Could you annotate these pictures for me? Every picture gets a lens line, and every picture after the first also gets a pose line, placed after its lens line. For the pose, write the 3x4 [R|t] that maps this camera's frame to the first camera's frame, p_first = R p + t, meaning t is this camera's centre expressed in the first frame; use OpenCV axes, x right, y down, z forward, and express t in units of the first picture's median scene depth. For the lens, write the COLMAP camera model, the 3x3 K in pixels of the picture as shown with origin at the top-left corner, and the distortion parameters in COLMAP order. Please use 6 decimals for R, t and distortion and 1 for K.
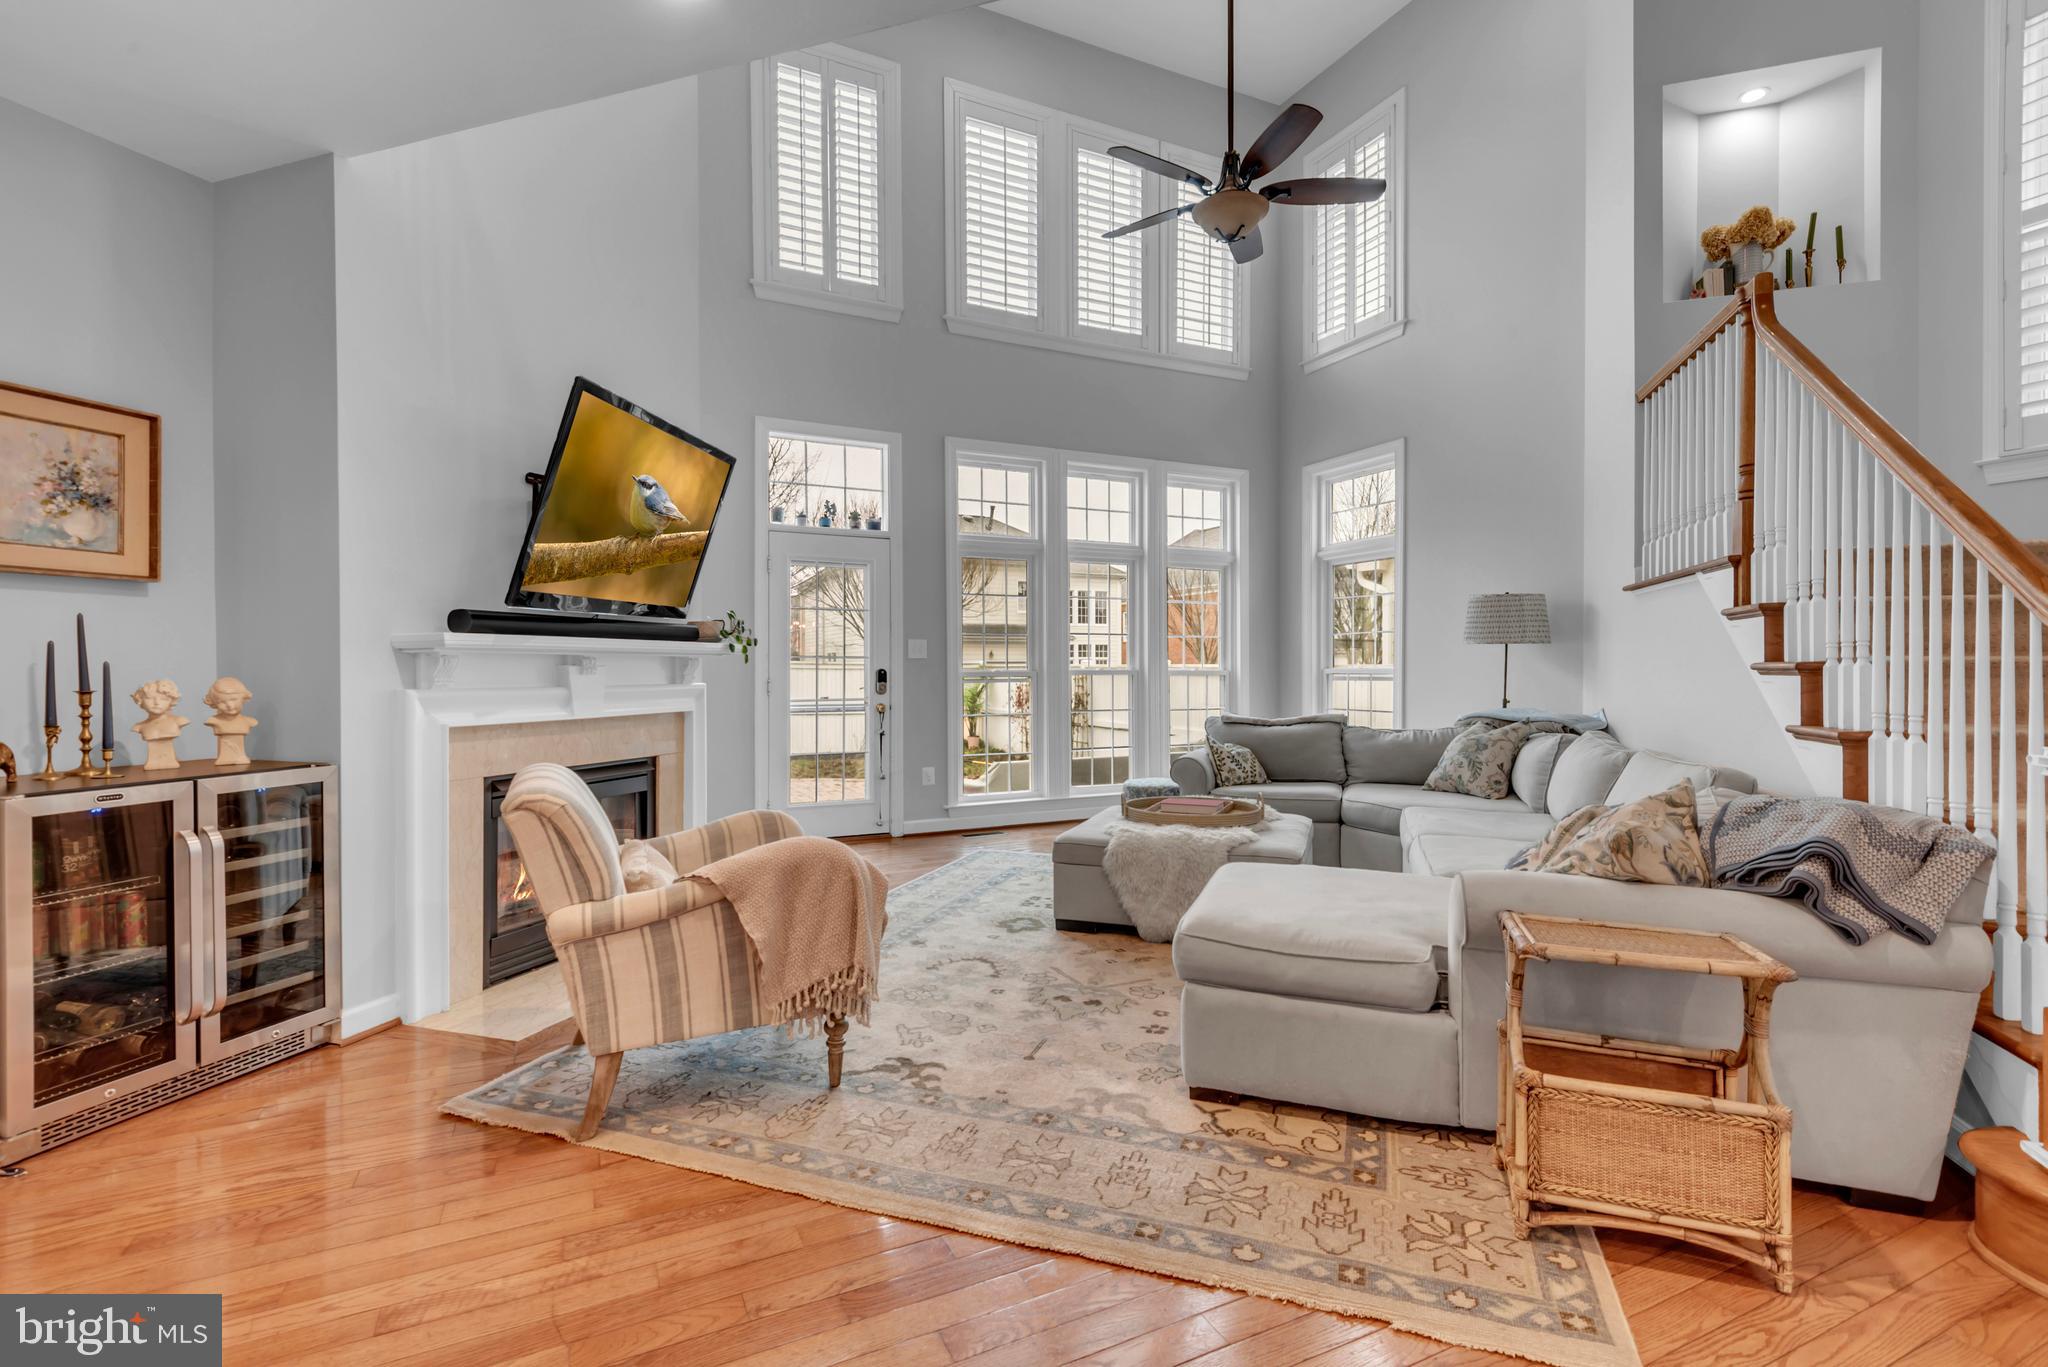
lens RADIAL K [[928.4, 0, 1010.7], [0, 928.4, 669.1], [0, 0, 1]] dist [0.038333, -0.013565]
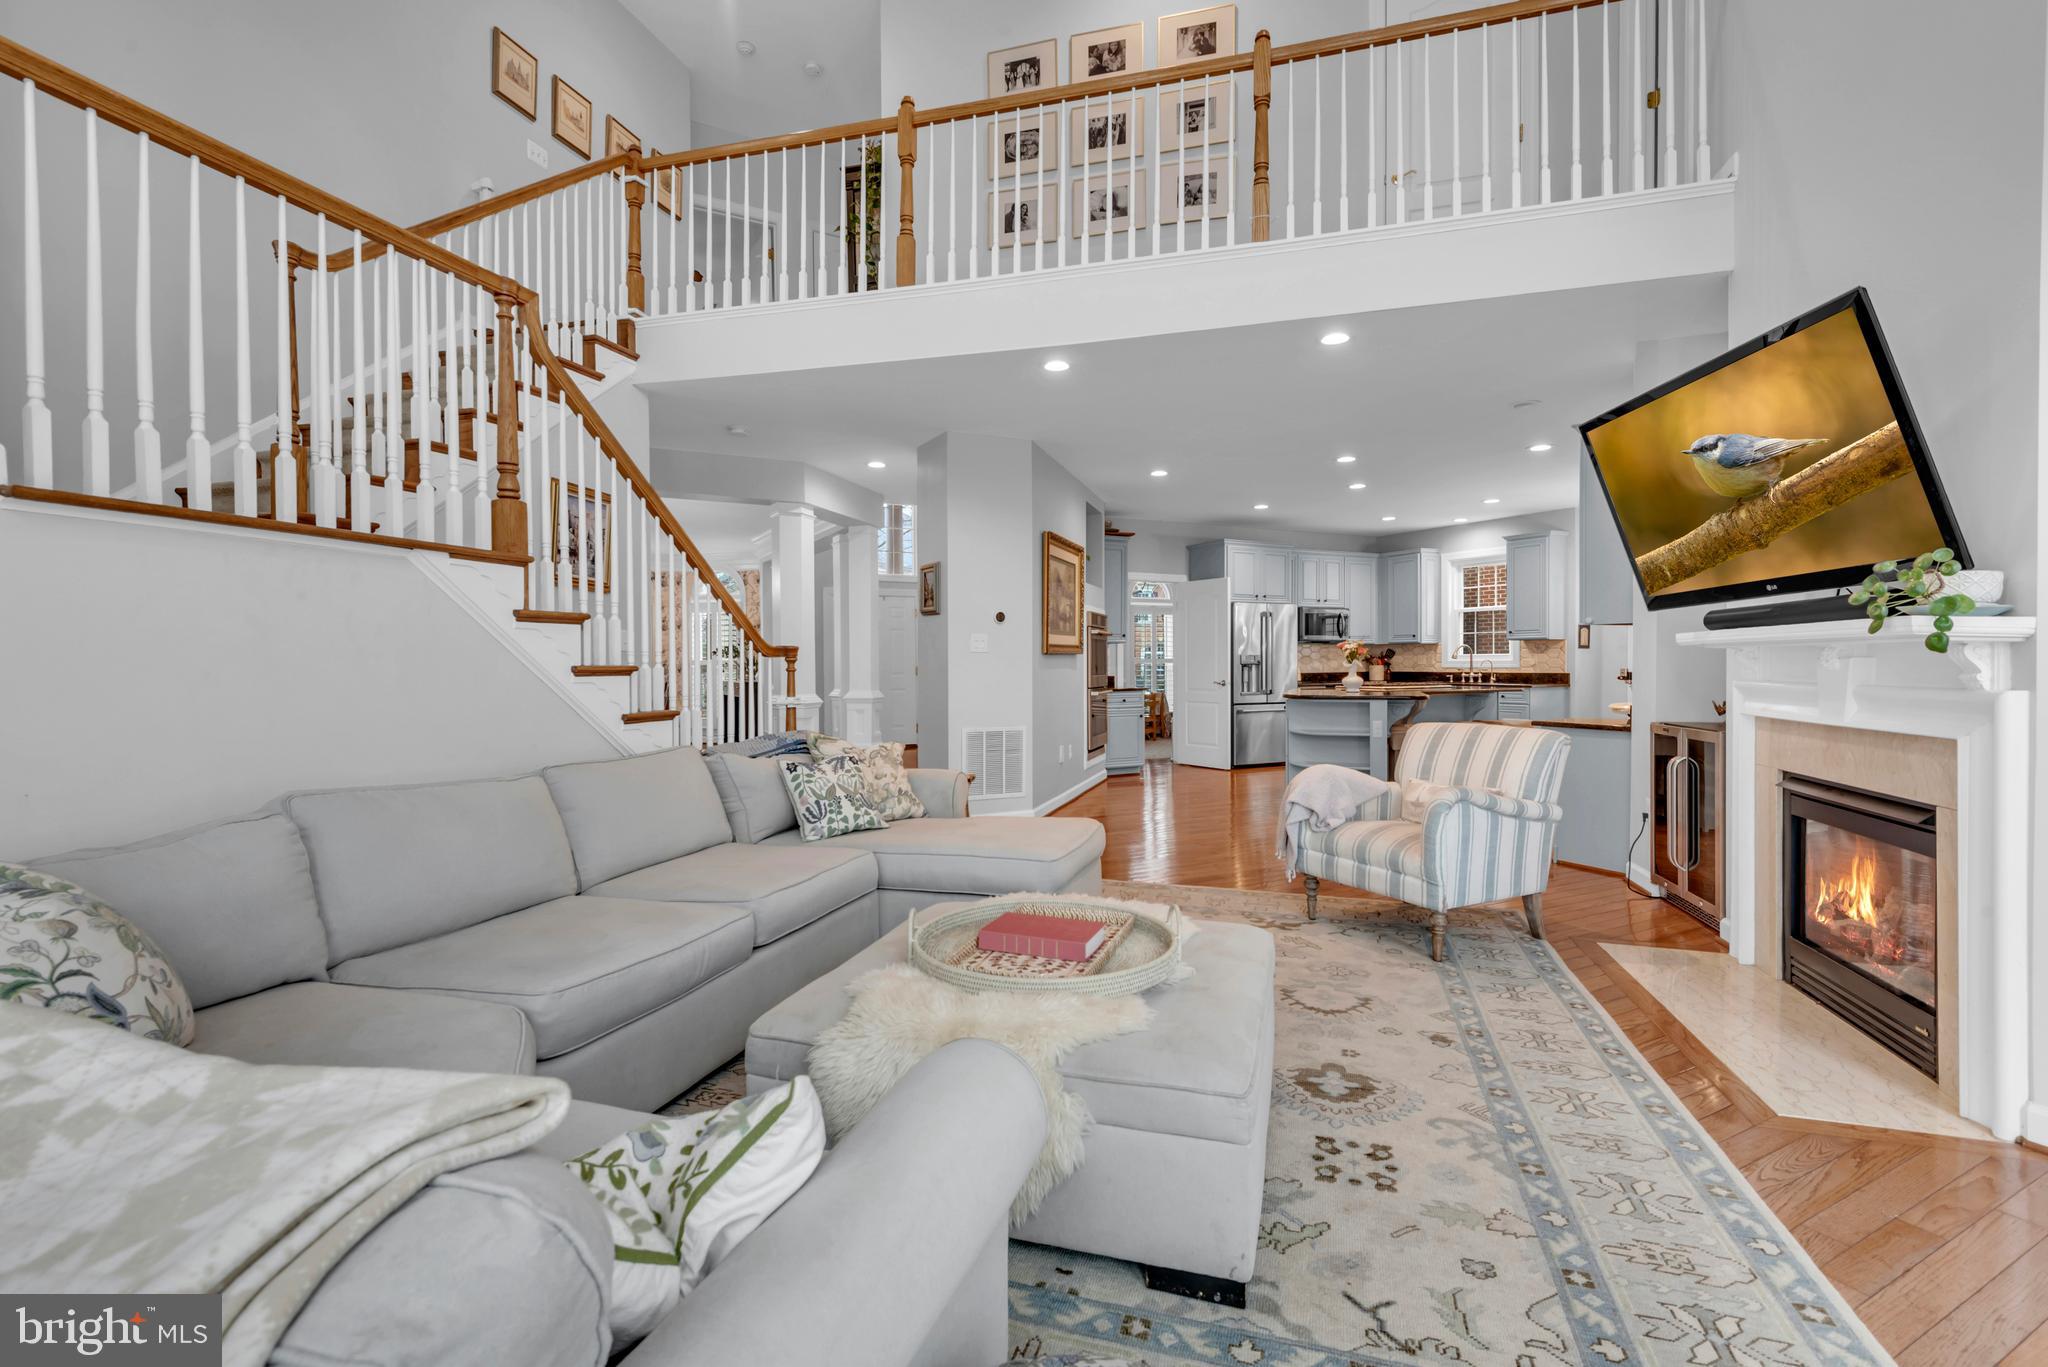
lens RADIAL K [[928.4, 0, 1004.5], [0, 928.4, 671.7], [0, 0, 1]] dist [0.038333, -0.013565]
pose [[-0.999293, 0.010342, -0.036159, 0.289800], [0.009971, 0.999896, 0.010423, -0.008745], [0.036263, 0.010055, -0.999292, 1.875946]]
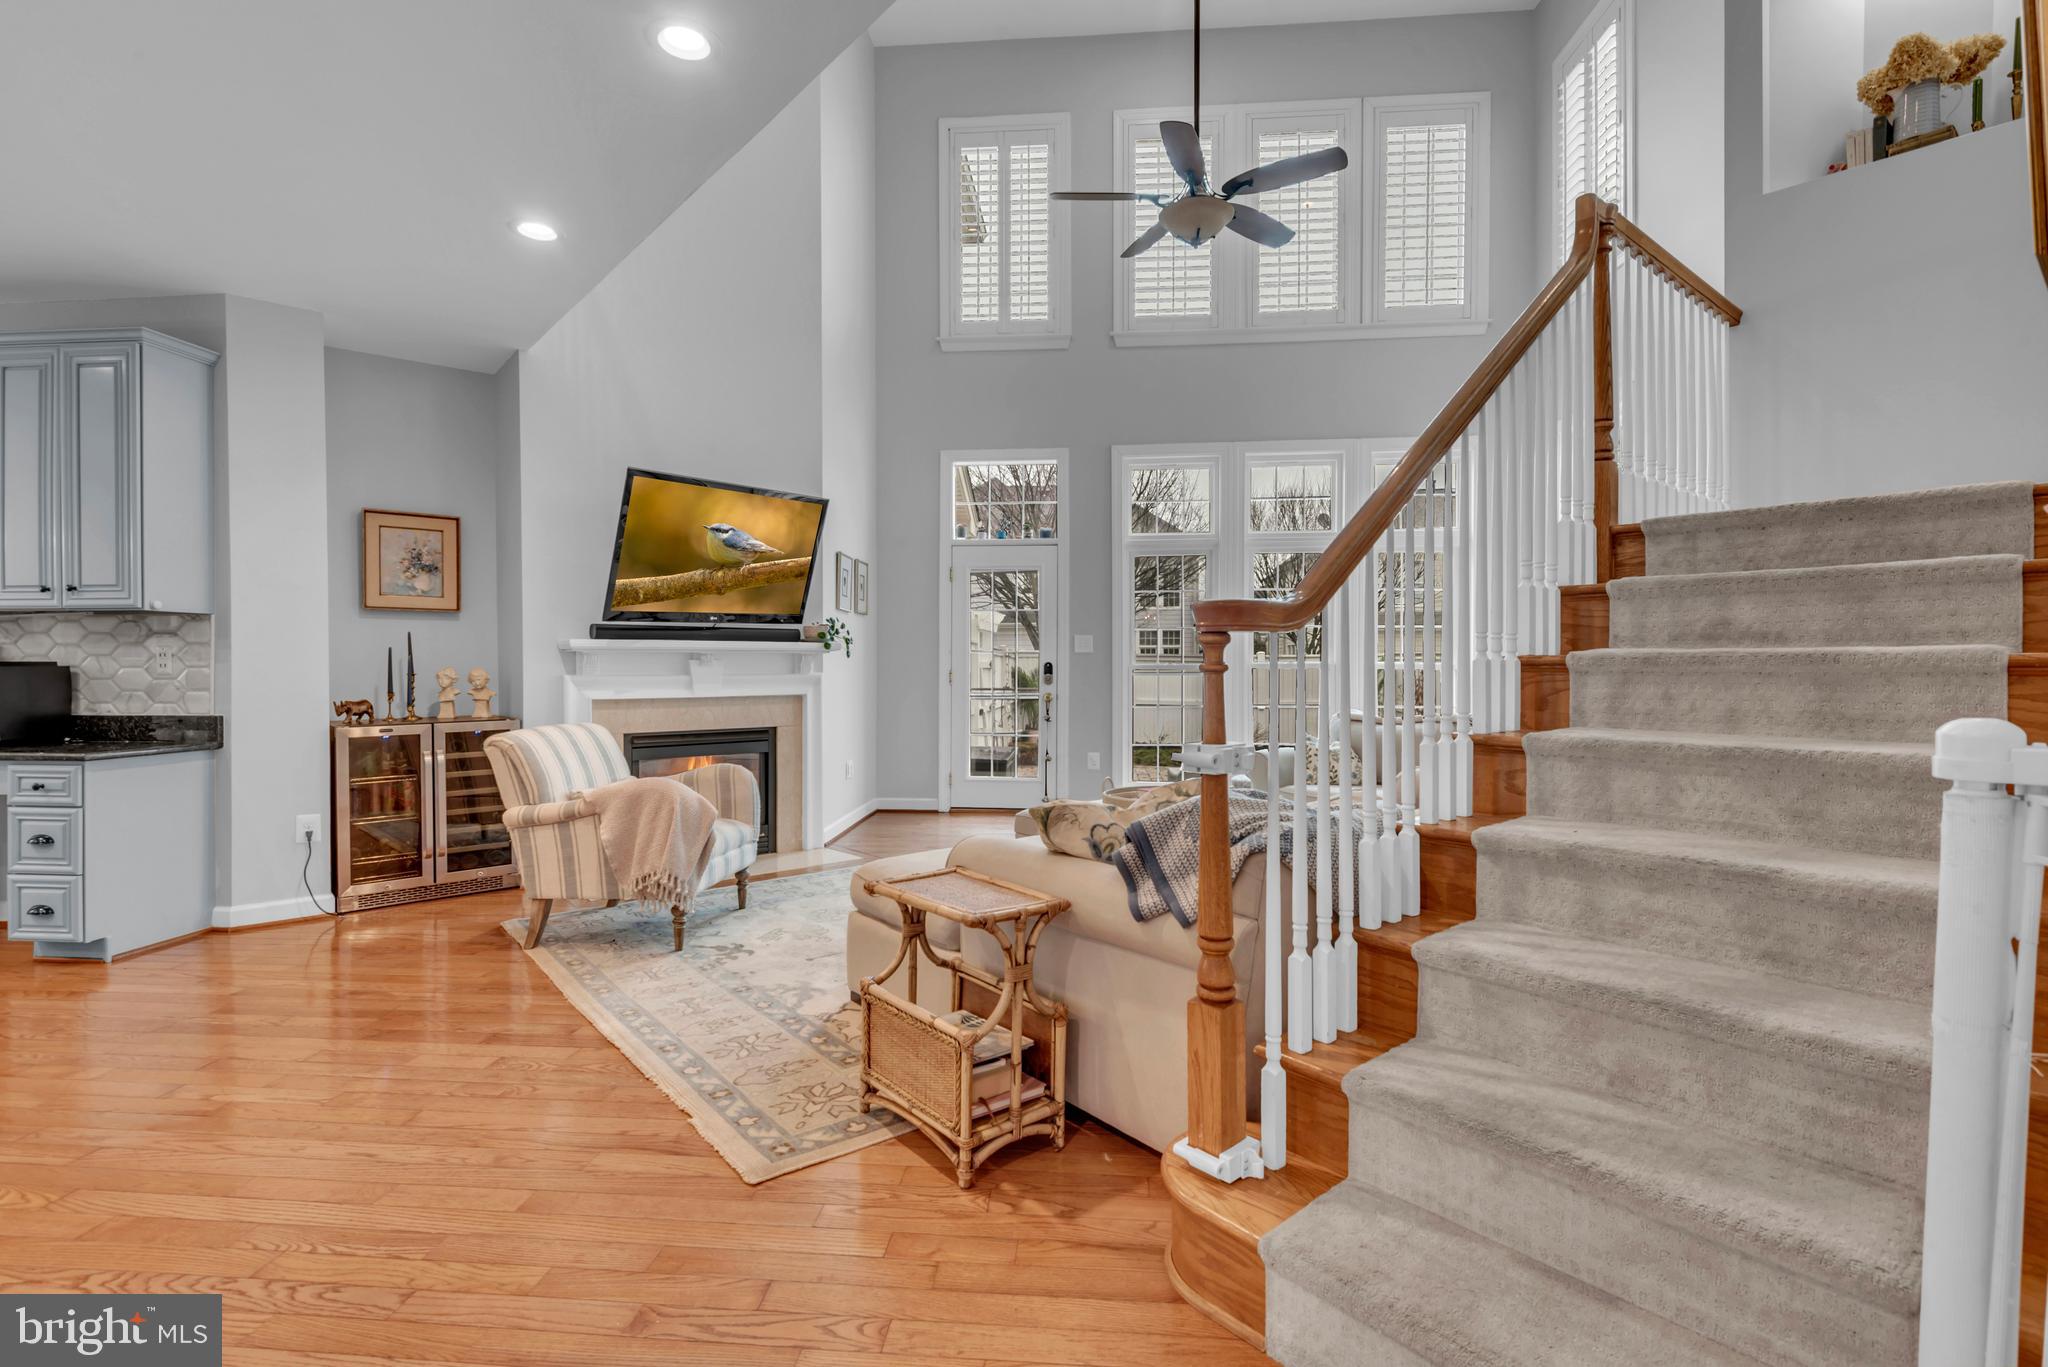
lens RADIAL K [[928.4, 0, 1009.0], [0, 928.4, 678.4], [0, 0, 1]] dist [0.038333, -0.013565]
pose [[0.863155, 0.010126, -0.504837, 0.700290], [-0.000764, 0.999824, 0.018748, -0.002412], [0.504938, -0.015796, 0.863011, 0.010619]]
